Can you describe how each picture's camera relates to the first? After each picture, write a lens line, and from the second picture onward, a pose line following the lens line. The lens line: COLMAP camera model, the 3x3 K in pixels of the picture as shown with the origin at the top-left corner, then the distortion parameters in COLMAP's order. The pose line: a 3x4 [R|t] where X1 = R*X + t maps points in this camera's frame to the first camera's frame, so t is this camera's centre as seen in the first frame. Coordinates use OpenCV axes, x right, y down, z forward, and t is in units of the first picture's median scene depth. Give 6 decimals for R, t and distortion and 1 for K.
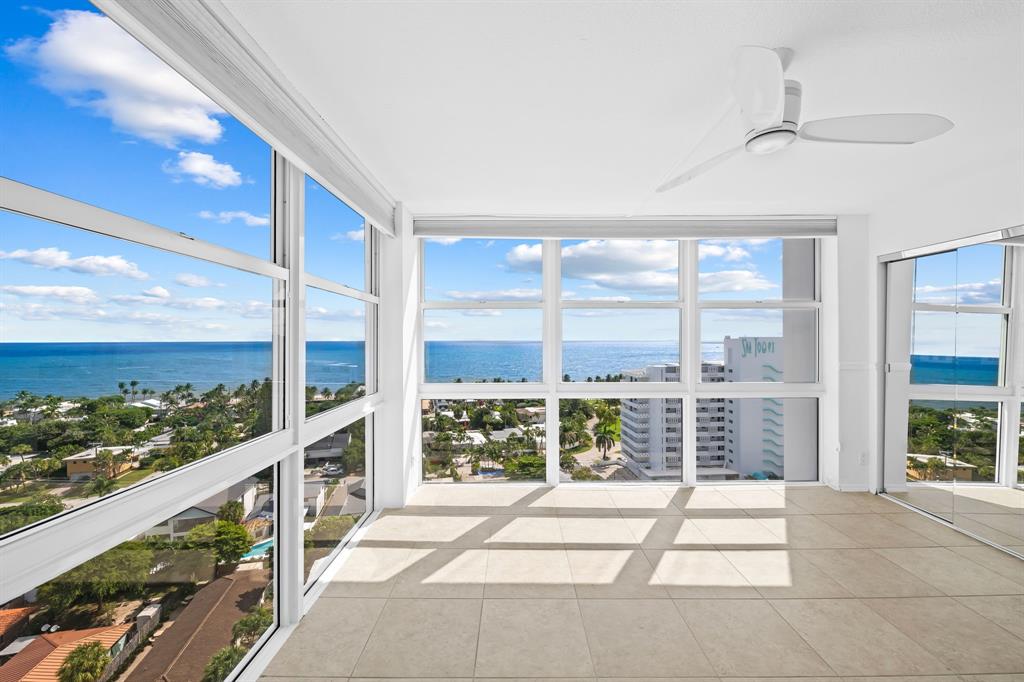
lens RADIAL K [[405.1, 0, 516.5], [0, 405.1, 340.6], [0, 0, 1]] dist [0.004918, -0.004013]
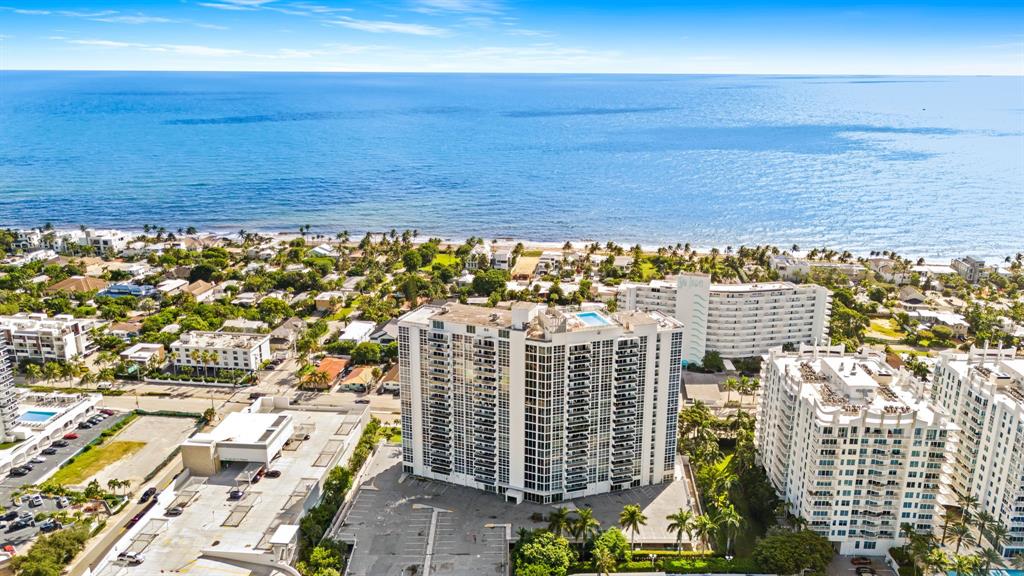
lens RADIAL K [[763.3, 0, 512.0], [0, 763.3, 288.0], [0, 0, 1]] dist [0.089831, -0.072702]
pose [[0.924914, 0.111561, -0.363439, 1.368805], [-0.007531, 0.961165, 0.275871, -1.012726], [0.380102, -0.252420, 0.889835, -2.448763]]
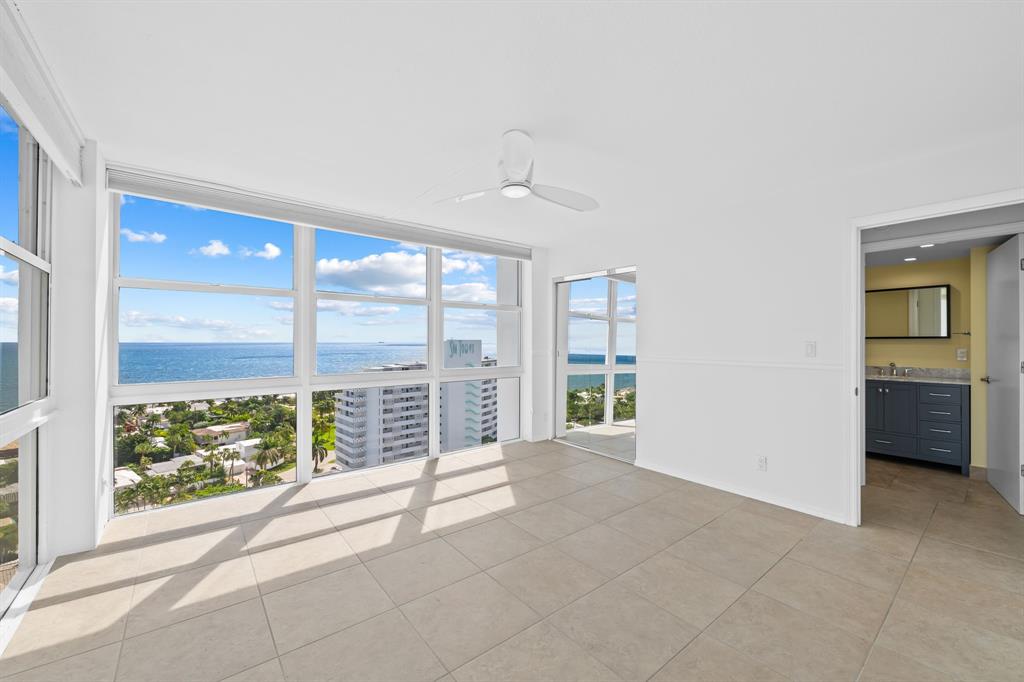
lens RADIAL K [[405.1, 0, 516.5], [0, 405.1, 340.6], [0, 0, 1]] dist [0.004918, -0.004013]
pose [[0.780539, 0.005640, 0.625082, -0.005964], [-0.001432, 0.999973, -0.007234, 0.001357], [-0.625105, 0.004752, 0.780526, -0.003031]]
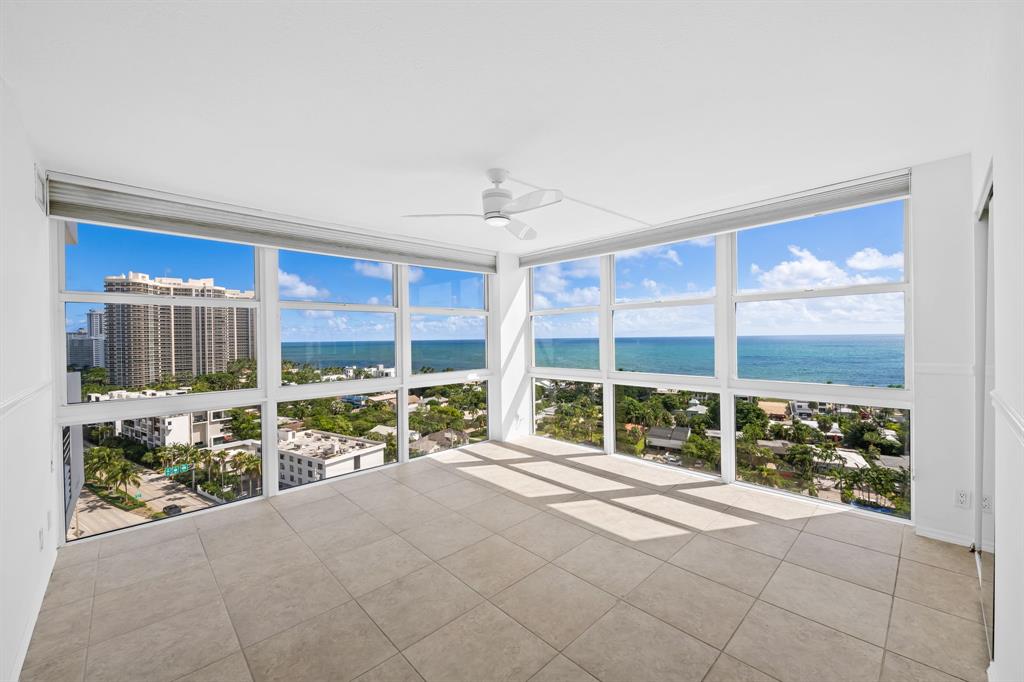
lens RADIAL K [[405.1, 0, 516.5], [0, 405.1, 340.6], [0, 0, 1]] dist [0.004918, -0.004013]
pose [[0.689019, -0.000932, -0.724743, 0.038830], [0.009351, 0.999927, 0.007604, -0.000033], [0.724683, -0.012016, 0.688978, -0.002392]]
